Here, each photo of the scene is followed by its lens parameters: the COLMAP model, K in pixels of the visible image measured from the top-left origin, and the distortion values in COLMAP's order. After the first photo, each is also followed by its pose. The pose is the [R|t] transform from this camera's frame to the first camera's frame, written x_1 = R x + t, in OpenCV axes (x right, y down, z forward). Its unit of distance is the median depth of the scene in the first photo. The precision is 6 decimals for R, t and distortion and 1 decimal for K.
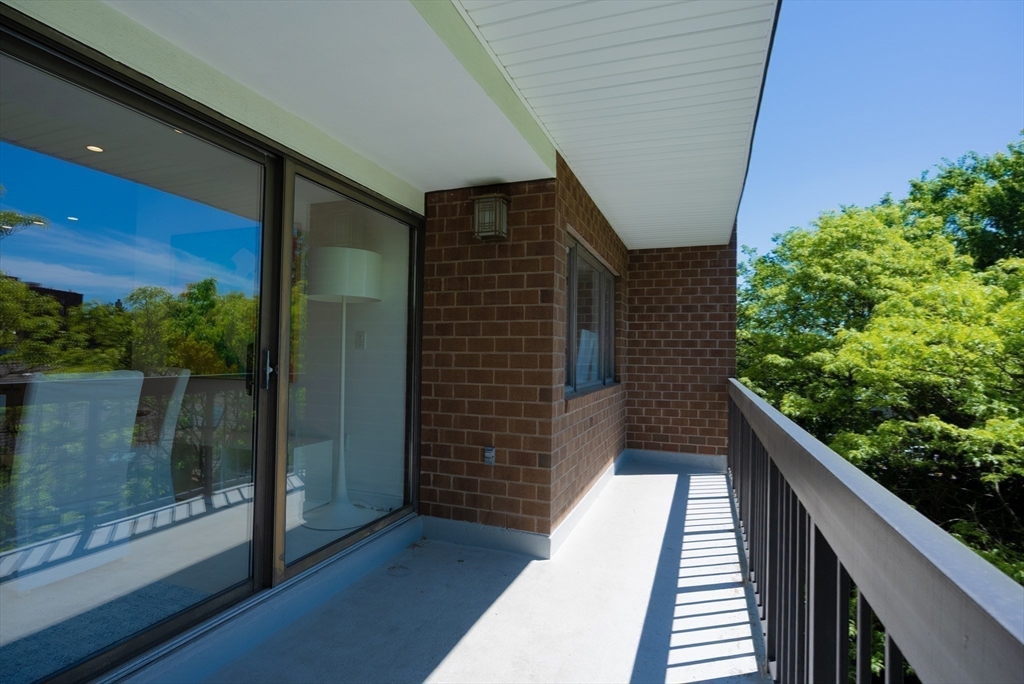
lens RADIAL K [[511.3, 0, 512.0], [0, 511.3, 343.7], [0, 0, 1]] dist [-0.009265, 0.002182]
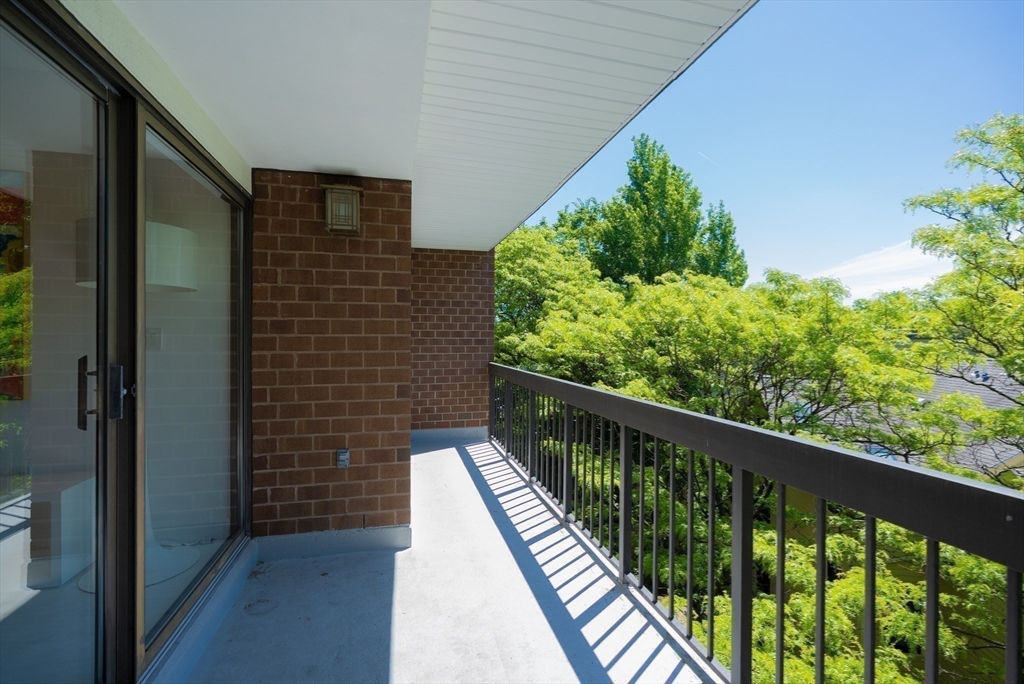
lens RADIAL K [[468.3, 0, 514.8], [0, 468.3, 341.7], [0, 0, 1]] dist [-0.002403, 0.003541]
pose [[0.816725, -0.017667, 0.576756, -0.271852], [-0.000927, 0.999490, 0.031929, -0.028301], [-0.577026, -0.026611, 0.816292, 0.091365]]
